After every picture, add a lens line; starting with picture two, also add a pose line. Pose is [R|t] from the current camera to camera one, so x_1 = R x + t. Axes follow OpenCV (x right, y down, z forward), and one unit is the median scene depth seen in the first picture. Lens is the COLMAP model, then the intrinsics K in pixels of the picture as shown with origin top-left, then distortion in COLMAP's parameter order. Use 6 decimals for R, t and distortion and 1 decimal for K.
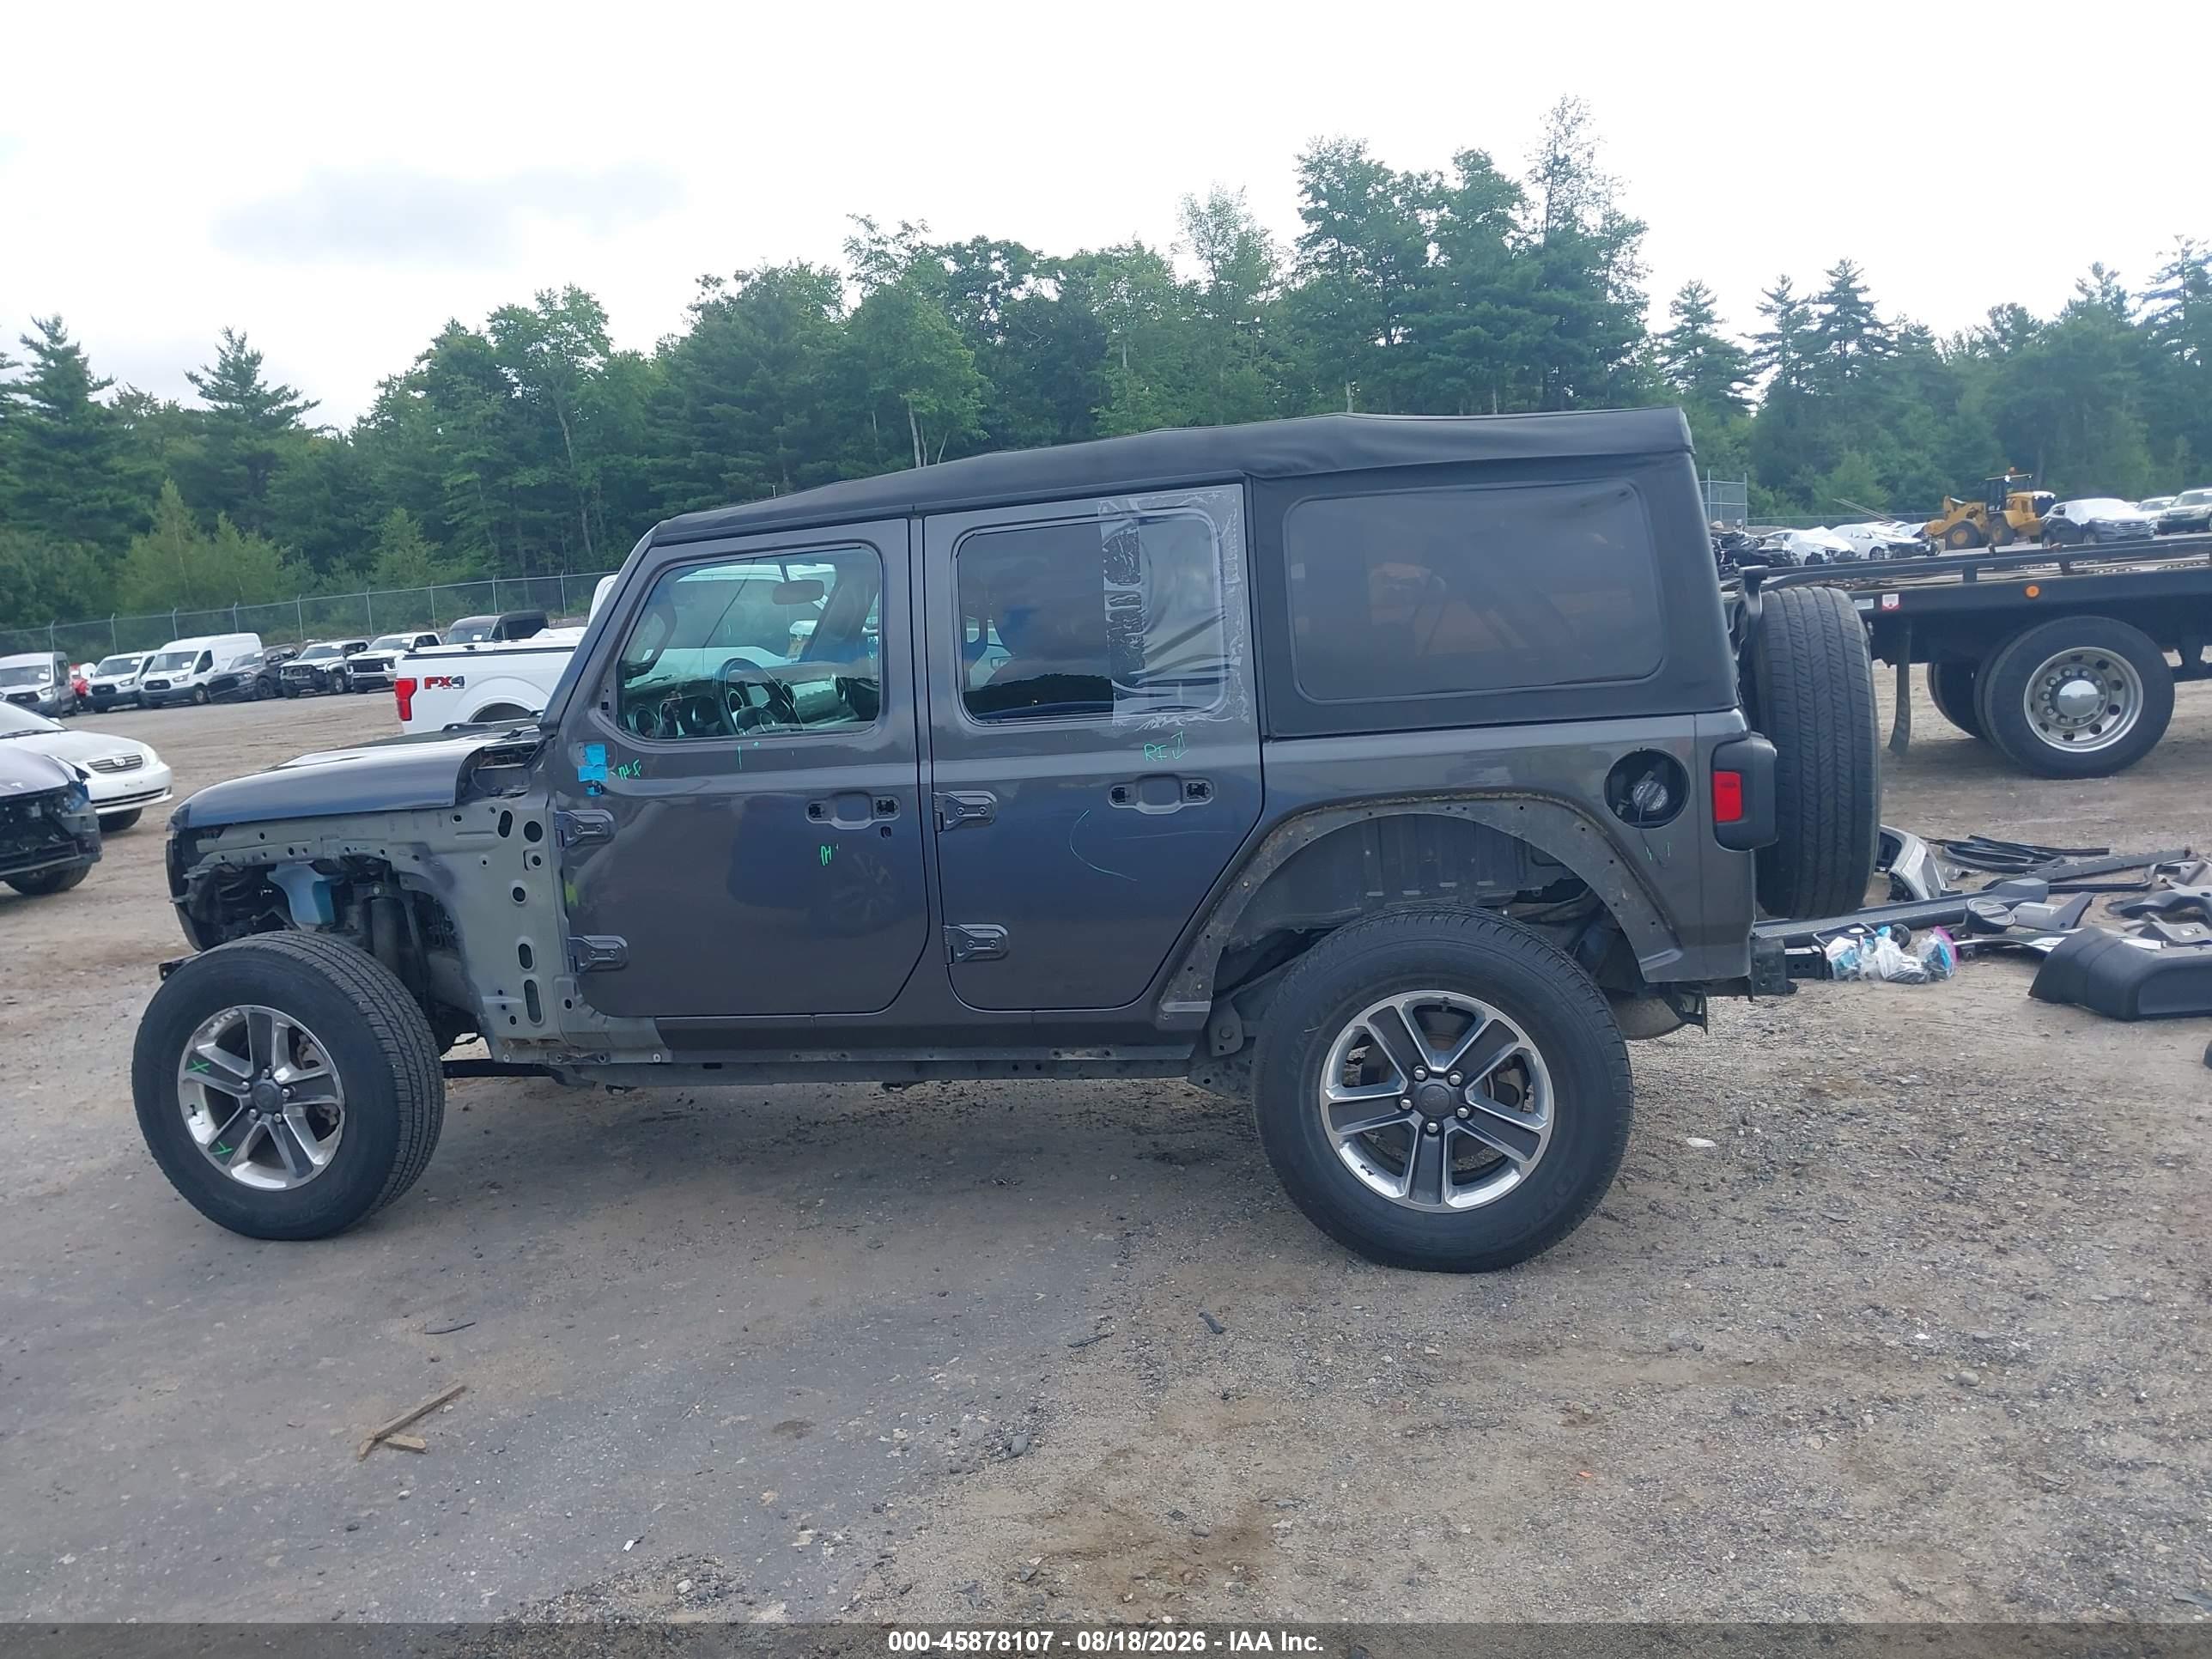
lens RADIAL K [[1747.9, 0, 1100.2], [0, 1747.9, 822.1], [0, 0, 1]] dist [0.004455, -0.002630]
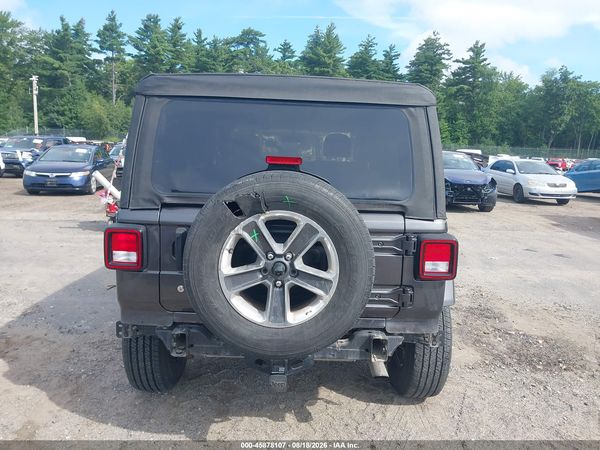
lens RADIAL K [[474.1, 0, 303.6], [0, 474.1, 227.9], [0, 0, 1]] dist [0.004455, -0.002630]
pose [[0.248630, 0.242563, -0.937735, 0.826494], [-0.184276, 0.962299, 0.200058, -0.170169], [0.950908, 0.123062, 0.283955, 0.867616]]
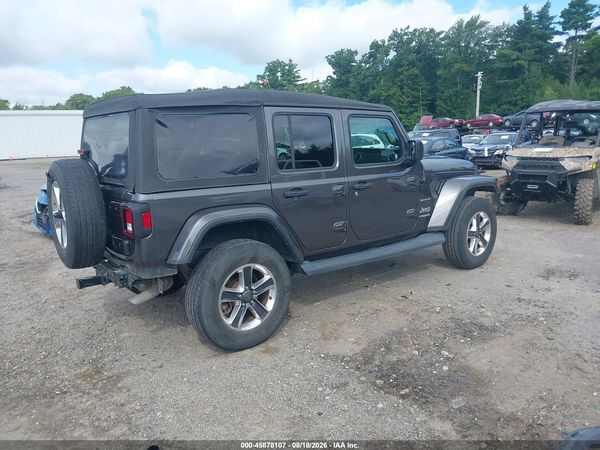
lens RADIAL K [[474.1, 0, 300.3], [0, 474.1, 229.8], [0, 0, 1]] dist [0.004455, -0.002630]
pose [[-0.605941, 0.245167, -0.756789, 0.773818], [-0.033691, 0.942563, 0.332325, -0.292137], [0.794796, 0.226866, -0.562878, 1.738368]]
